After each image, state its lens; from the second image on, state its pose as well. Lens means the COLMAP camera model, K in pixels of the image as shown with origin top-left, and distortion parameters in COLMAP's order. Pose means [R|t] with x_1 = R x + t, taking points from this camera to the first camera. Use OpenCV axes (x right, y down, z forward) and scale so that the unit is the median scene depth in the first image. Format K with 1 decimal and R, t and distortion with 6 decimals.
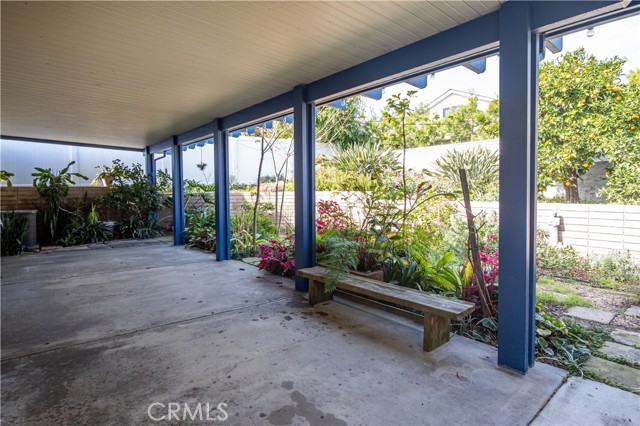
lens RADIAL K [[365.8, 0, 317.5], [0, 365.8, 216.8], [0, 0, 1]] dist [-0.020182, 0.012810]
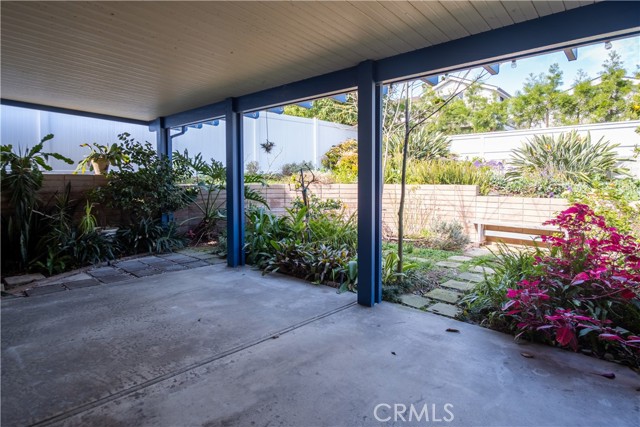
lens RADIAL K [[365.8, 0, 323.0], [0, 365.8, 207.2], [0, 0, 1]] dist [-0.020182, 0.012810]
pose [[0.987994, -0.001092, 0.154490, -0.288406], [0.000617, 0.999995, 0.003124, -0.026289], [-0.154492, -0.002992, 0.987989, 0.289724]]
